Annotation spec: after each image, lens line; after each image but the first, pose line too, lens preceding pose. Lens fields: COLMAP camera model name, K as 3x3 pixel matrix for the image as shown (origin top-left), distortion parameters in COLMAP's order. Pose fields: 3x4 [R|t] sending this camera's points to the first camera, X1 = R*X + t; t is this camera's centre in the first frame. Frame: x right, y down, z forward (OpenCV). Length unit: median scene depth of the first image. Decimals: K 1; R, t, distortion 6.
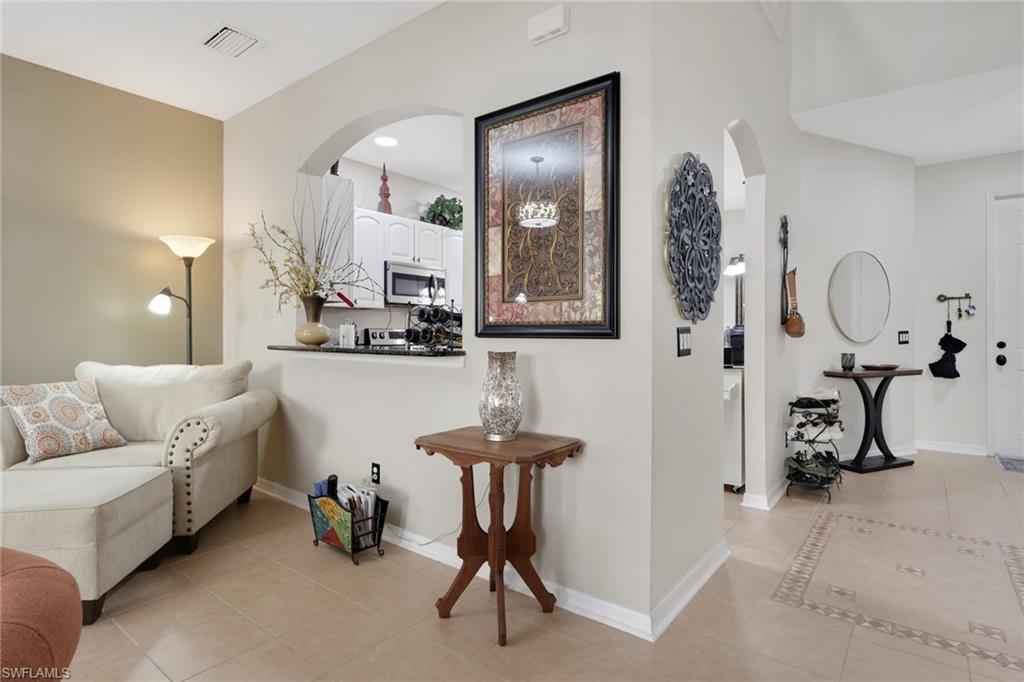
lens RADIAL K [[516.7, 0, 514.3], [0, 516.7, 336.8], [0, 0, 1]] dist [-0.001665, -0.000436]
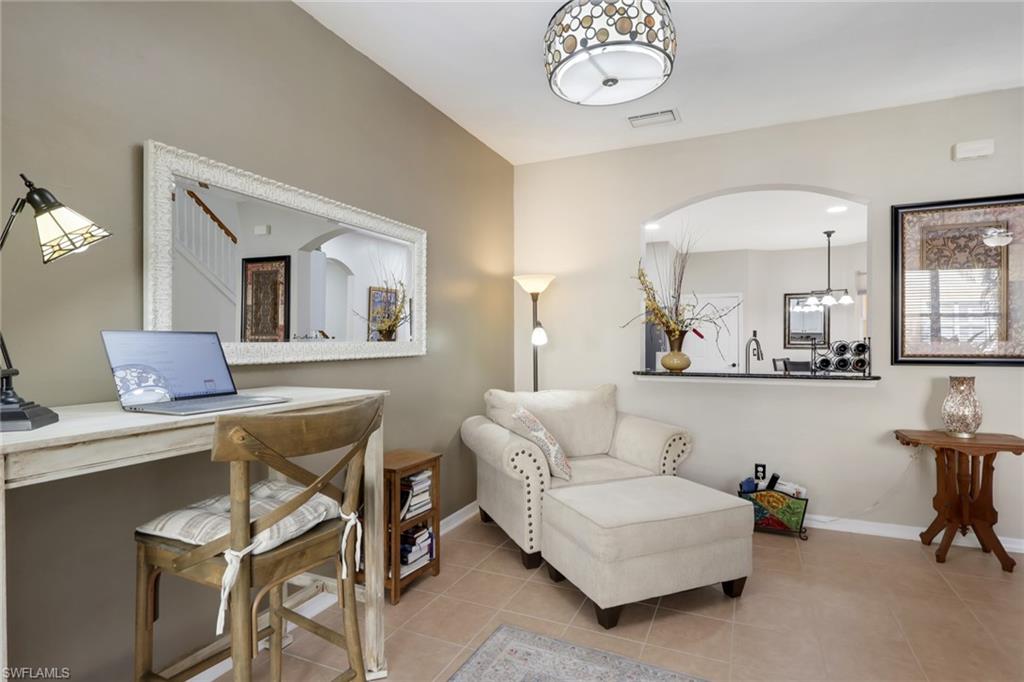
lens RADIAL K [[516.7, 0, 506.8], [0, 516.7, 345.2], [0, 0, 1]] dist [-0.001665, -0.000436]
pose [[0.975140, -0.005951, 0.221510, -1.283170], [0.006884, 0.999970, -0.003443, -0.051176], [-0.221483, 0.004883, 0.975152, -0.099183]]
